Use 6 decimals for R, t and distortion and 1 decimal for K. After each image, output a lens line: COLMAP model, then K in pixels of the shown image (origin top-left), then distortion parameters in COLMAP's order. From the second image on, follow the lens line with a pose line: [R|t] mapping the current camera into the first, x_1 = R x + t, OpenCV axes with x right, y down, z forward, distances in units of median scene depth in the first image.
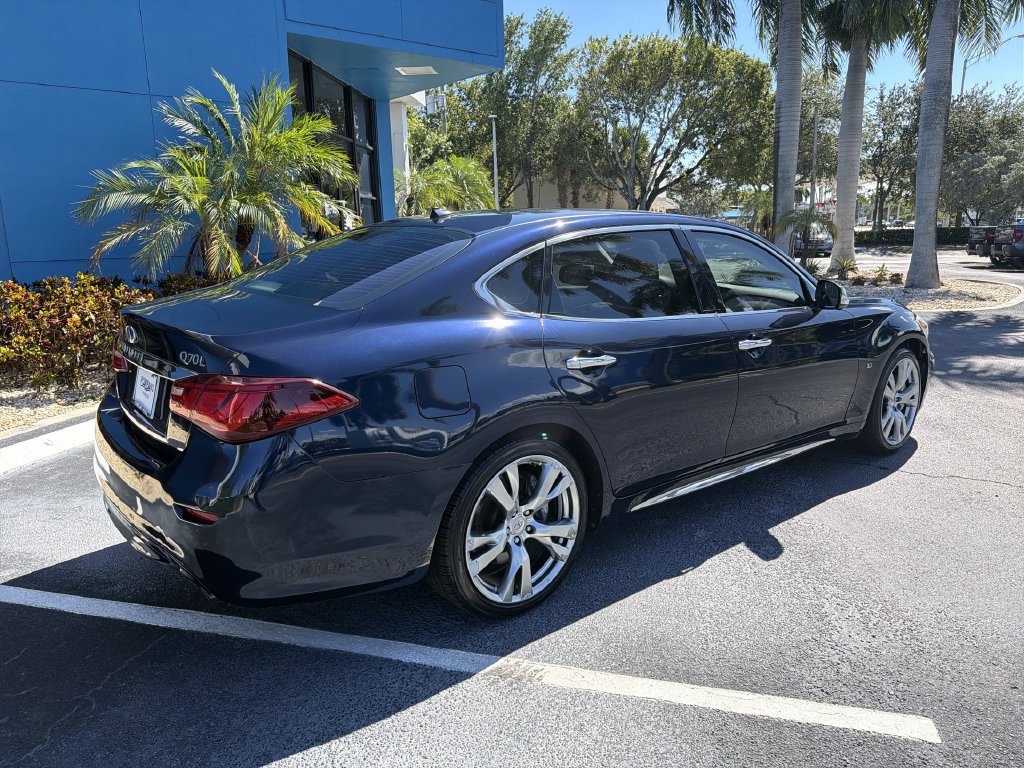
lens RADIAL K [[730.0, 0, 505.8], [0, 730.0, 376.4], [0, 0, 1]] dist [0.056701, -0.080837]
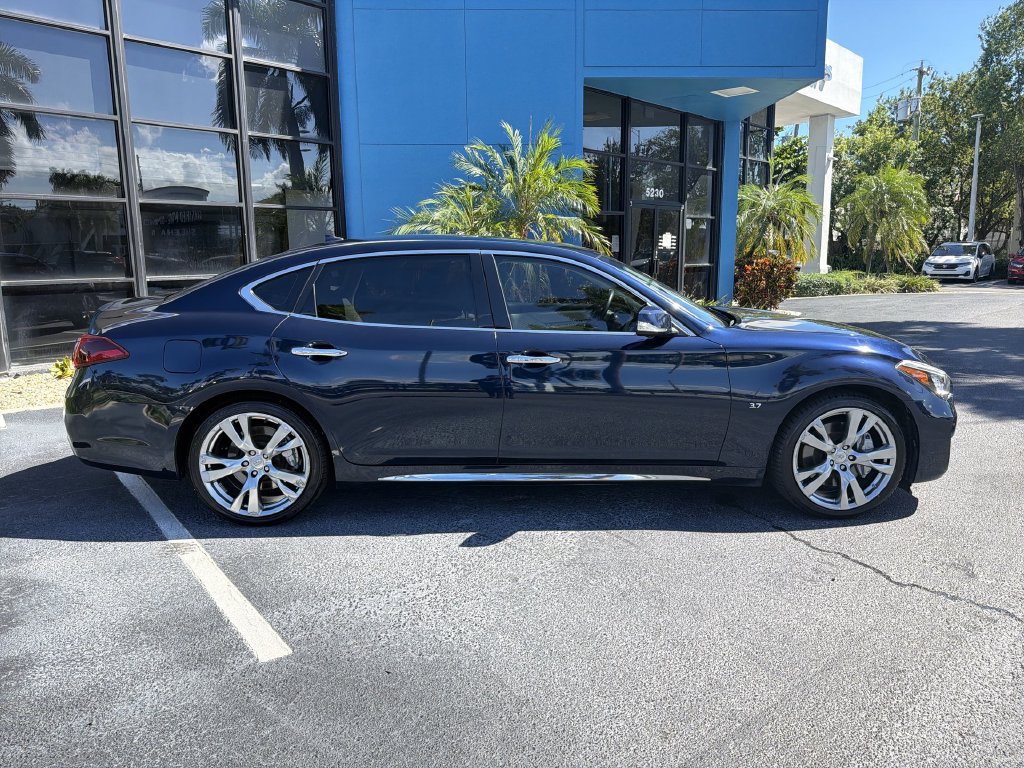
lens RADIAL K [[730.0, 0, 505.8], [0, 730.0, 376.4], [0, 0, 1]] dist [0.056701, -0.080837]
pose [[0.782570, 0.109001, -0.612947, 0.461003], [-0.123463, 0.992171, 0.018810, -0.017191], [0.610198, 0.060956, 0.789900, 0.064924]]
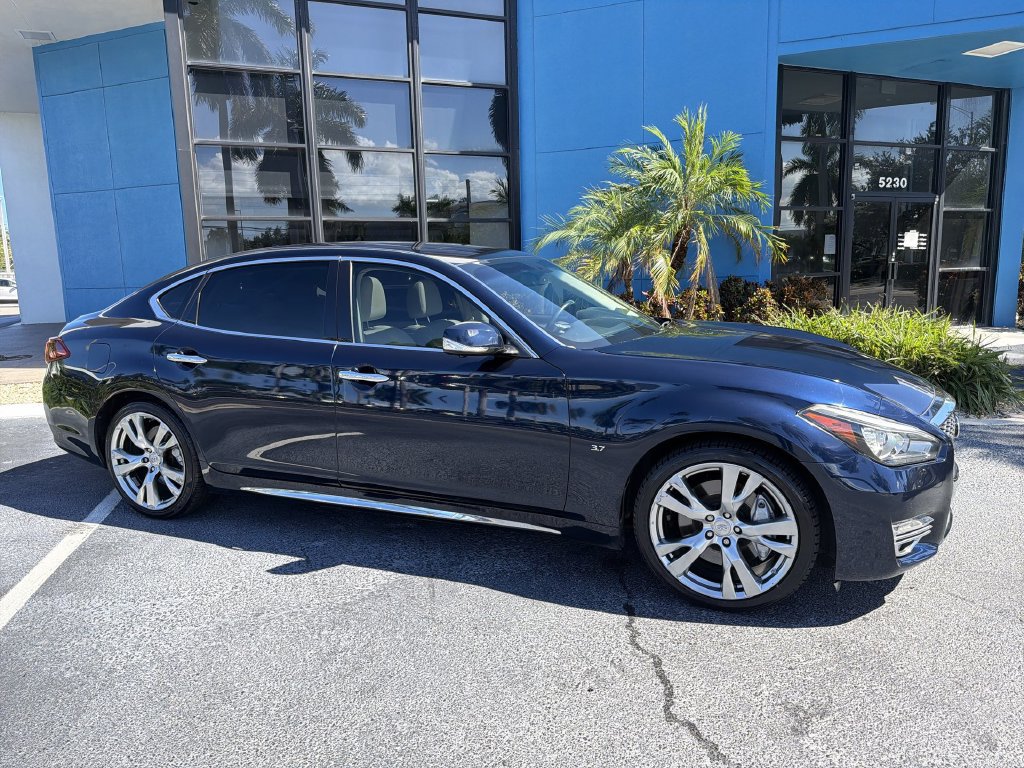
lens RADIAL K [[726.7, 0, 511.8], [0, 726.7, 387.8], [0, 0, 1]] dist [0.054470, -0.078356]
pose [[0.454689, 0.148240, -0.878227, 0.613125], [-0.157843, 0.983855, 0.084349, -0.068345], [0.876552, 0.100269, 0.470746, 0.342359]]
